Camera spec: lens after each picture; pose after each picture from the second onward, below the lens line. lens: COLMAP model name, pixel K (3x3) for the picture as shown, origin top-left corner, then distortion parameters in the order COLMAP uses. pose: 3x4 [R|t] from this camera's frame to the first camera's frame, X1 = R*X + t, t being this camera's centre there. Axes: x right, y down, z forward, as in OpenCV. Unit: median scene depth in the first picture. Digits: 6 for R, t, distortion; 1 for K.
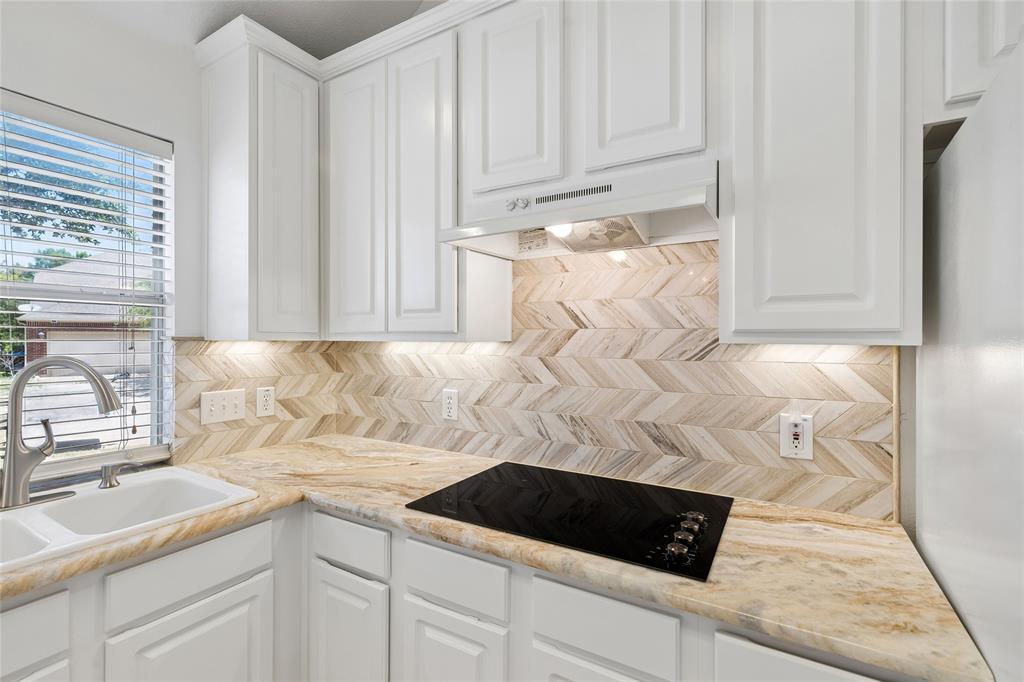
lens RADIAL K [[469.8, 0, 504.6], [0, 469.8, 338.1], [0, 0, 1]] dist [-0.000363, 0.000590]
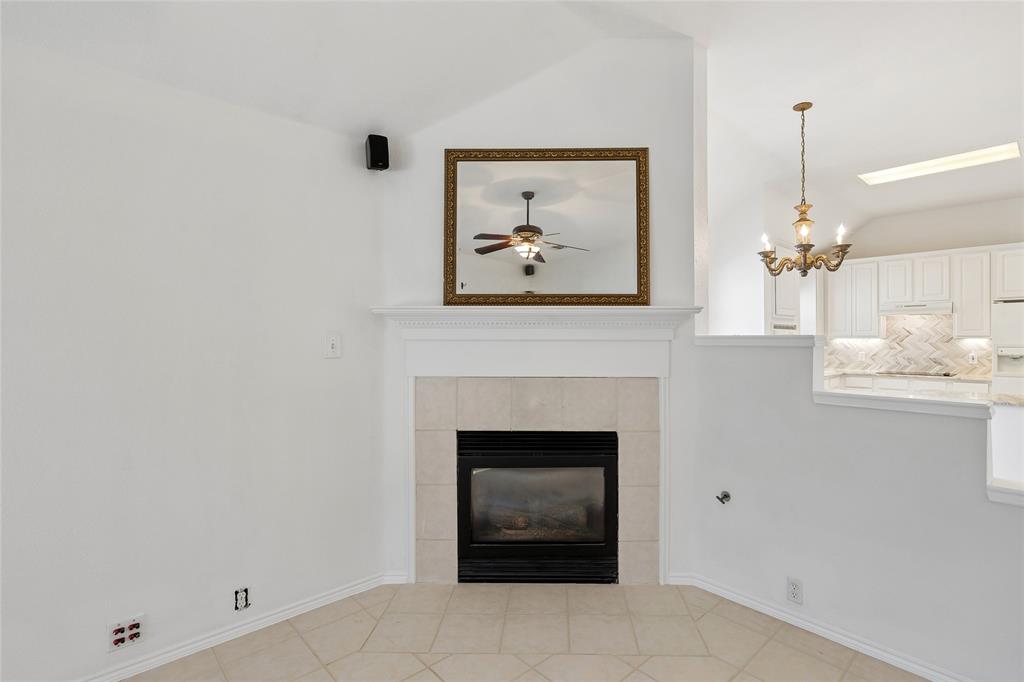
lens RADIAL K [[494.6, 0, 548.8], [0, 494.6, 335.6], [0, 0, 1]] dist [-0.002406, 0.001203]
pose [[0.970574, -0.005316, -0.240746, -1.740580], [0.004962, 0.999986, -0.002078, -0.020380], [0.240753, 0.000822, 0.970586, -3.645061]]
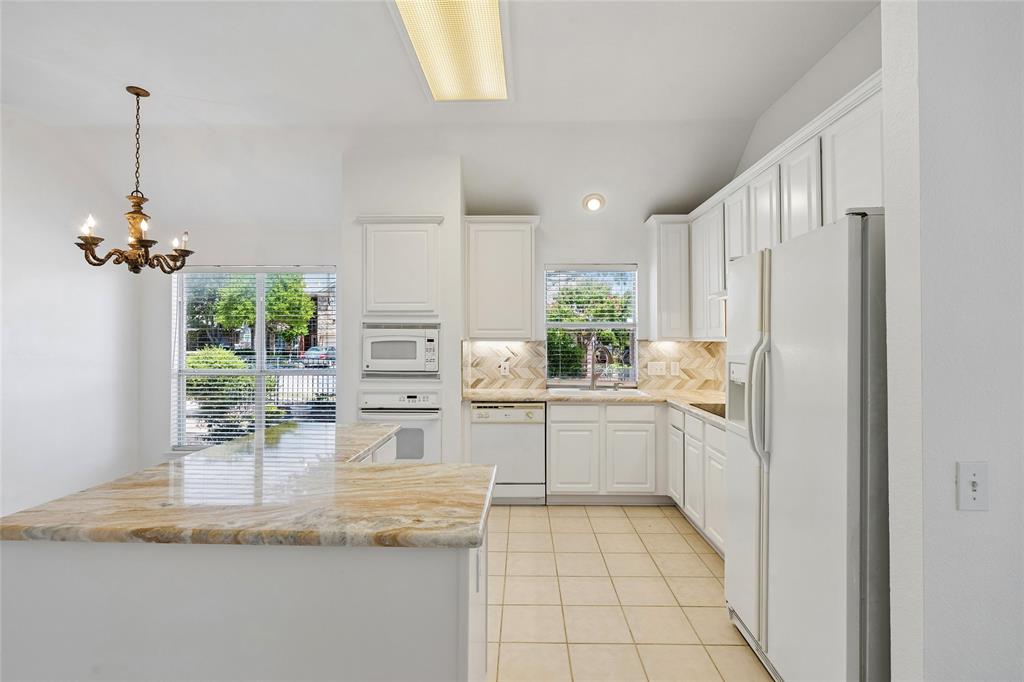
lens RADIAL K [[476.2, 0, 514.9], [0, 476.2, 334.4], [0, 0, 1]] dist [0.005364, 0.000462]
pose [[0.502228, -0.012877, -0.864640, 1.269457], [0.003228, 0.999910, -0.013016, 0.000289], [0.864729, 0.003746, 0.502224, -0.934333]]
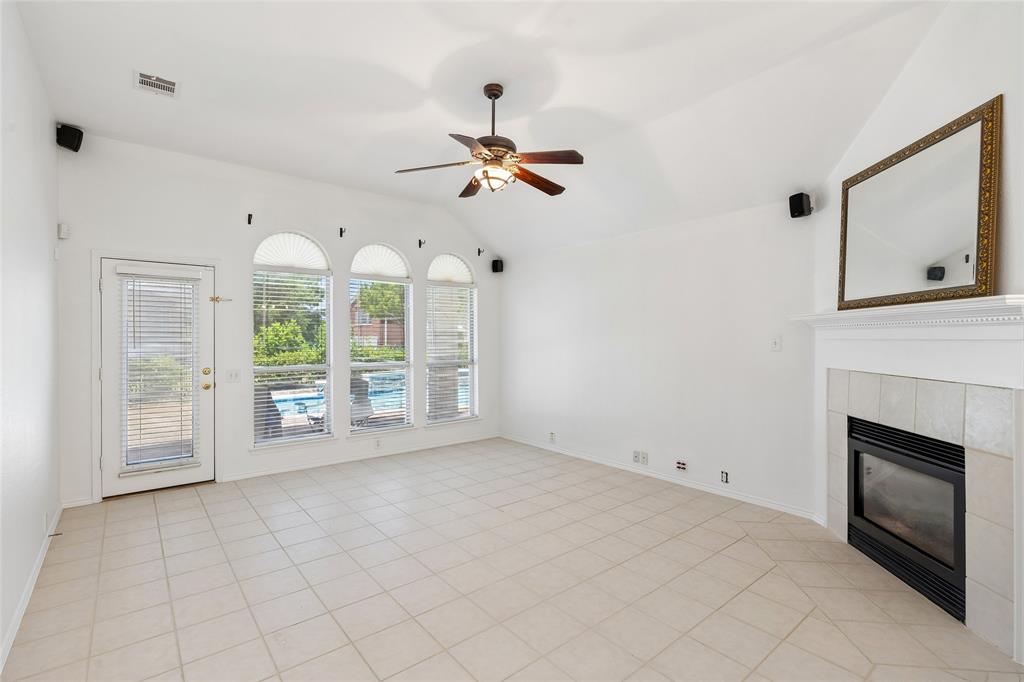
lens RADIAL K [[469.8, 0, 505.6], [0, 469.8, 339.4], [0, 0, 1]] dist [-0.000363, 0.000590]
pose [[-0.334004, -0.001435, -0.942570, -0.205855], [0.003870, 0.999988, -0.002894, -0.010171], [0.942564, -0.004615, -0.333995, -2.767689]]
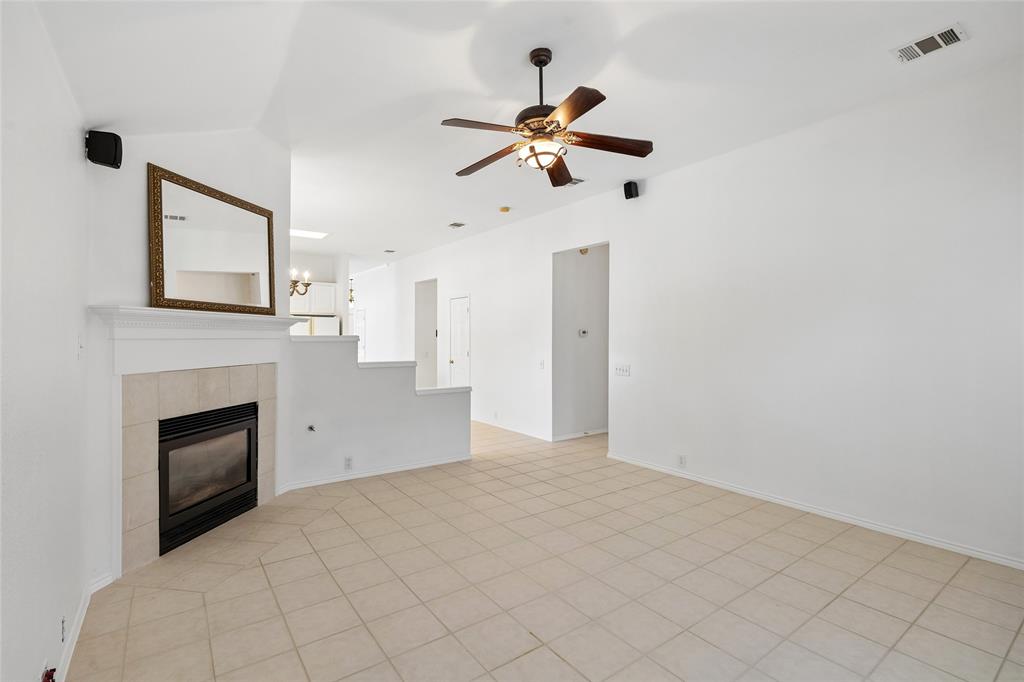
lens RADIAL K [[469.8, 0, 510.1], [0, 469.8, 336.2], [0, 0, 1]] dist [-0.000363, 0.000590]
pose [[0.383995, -0.003968, 0.923327, -3.558678], [0.000044, 0.999991, 0.004279, -0.027277], [-0.923335, -0.001603, 0.383991, -3.991734]]
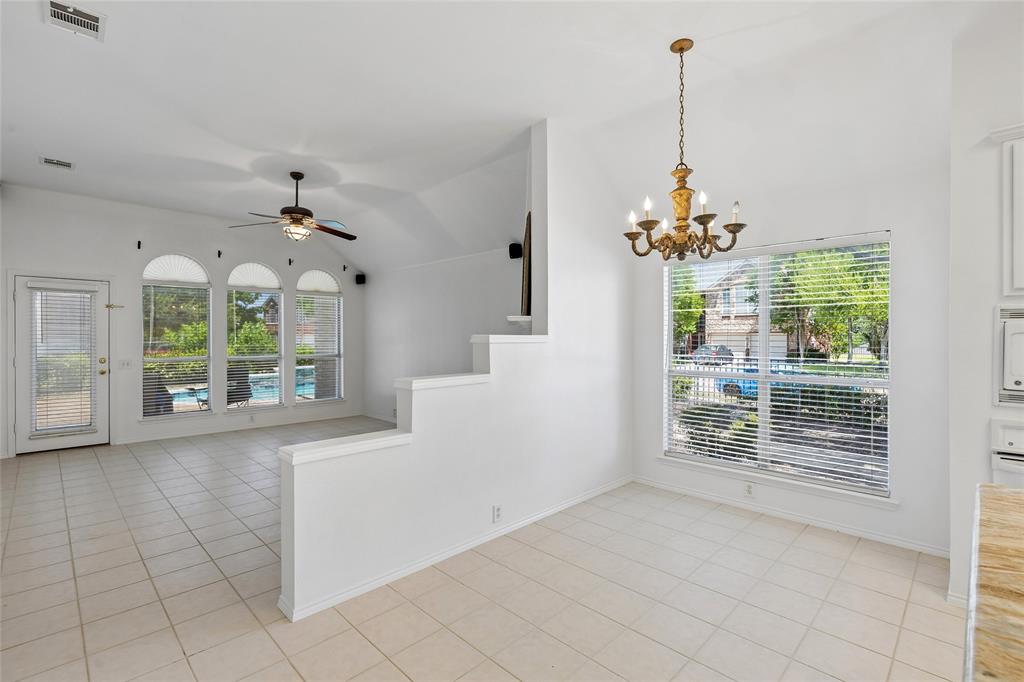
lens RADIAL K [[469.8, 0, 505.8], [0, 469.8, 339.9], [0, 0, 1]] dist [-0.000363, 0.000590]
pose [[-0.235297, 0.001460, -0.971922, 0.553717], [0.000814, 0.999999, 0.001305, -0.002628], [0.971923, -0.000485, -0.235298, -1.498378]]
